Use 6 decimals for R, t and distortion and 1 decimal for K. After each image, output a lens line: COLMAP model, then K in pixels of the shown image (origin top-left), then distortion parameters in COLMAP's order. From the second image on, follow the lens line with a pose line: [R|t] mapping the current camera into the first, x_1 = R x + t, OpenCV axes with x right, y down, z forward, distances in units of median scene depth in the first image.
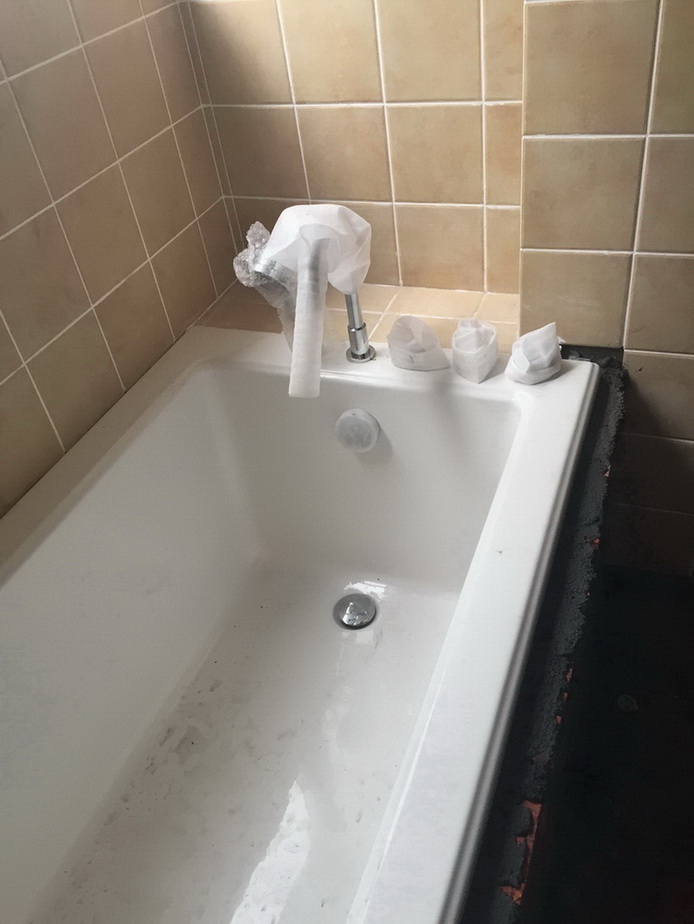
lens RADIAL K [[801.9, 0, 354.0], [0, 801.9, 465.2], [0, 0, 1]] dist [0.099403, -0.130984]
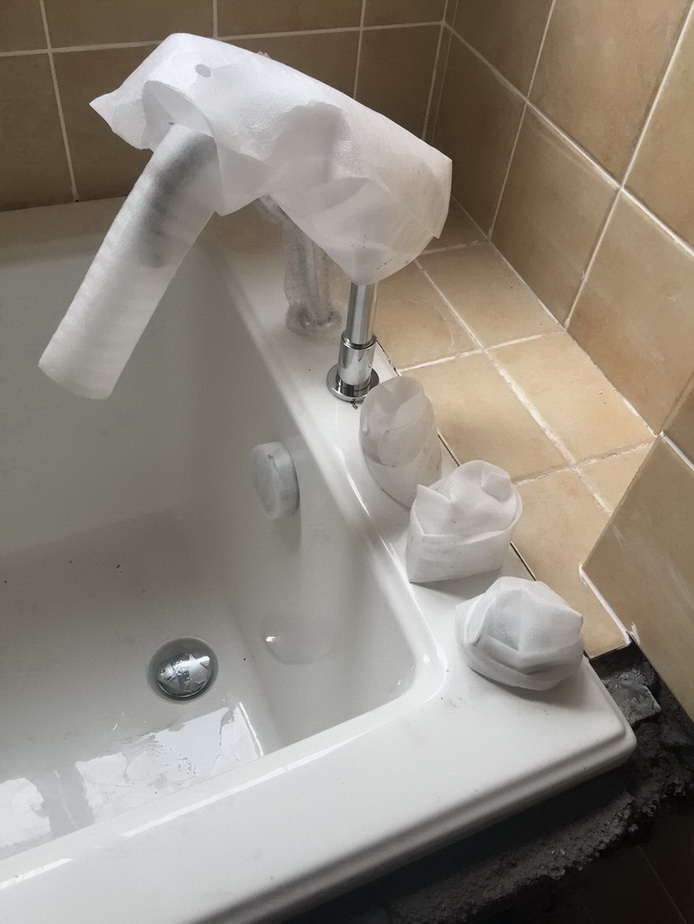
lens RADIAL K [[801.9, 0, 354.0], [0, 801.9, 465.2], [0, 0, 1]] dist [0.099403, -0.130984]
pose [[0.681477, 0.661690, -0.312659, 0.222158], [-0.594560, 0.749678, 0.290657, -0.260050], [0.426718, -0.012181, 0.904303, 0.502080]]
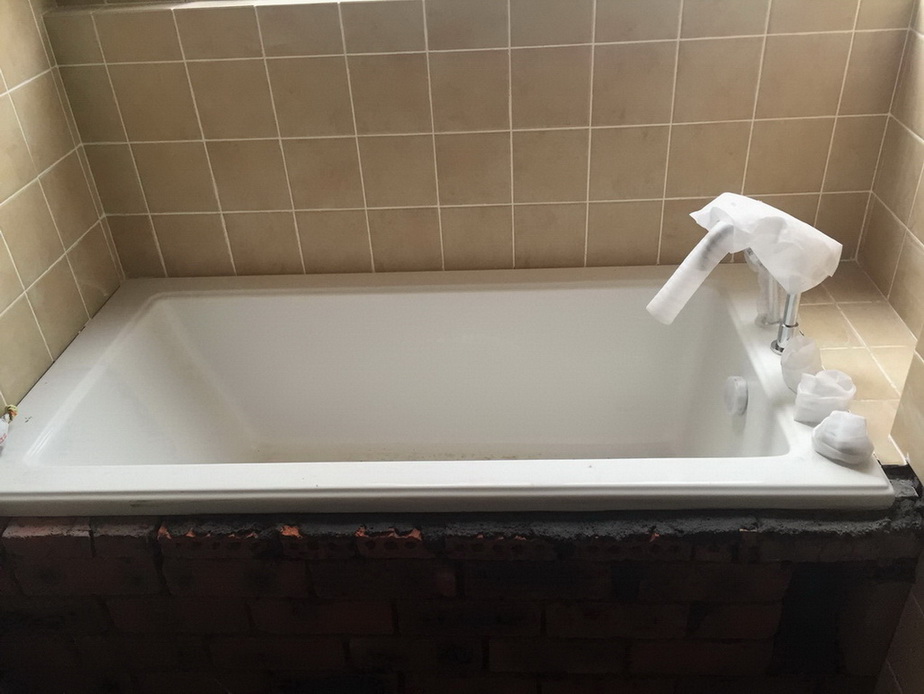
lens RADIAL K [[801.9, 0, 462.0], [0, 801.9, 347.0], [0, 0, 1]] dist [0.099403, -0.130984]
pose [[0.320406, 0.599334, -0.733580, 0.696665], [-0.591760, 0.731346, 0.339046, -0.259082], [0.739702, 0.325471, 0.588990, 0.004824]]
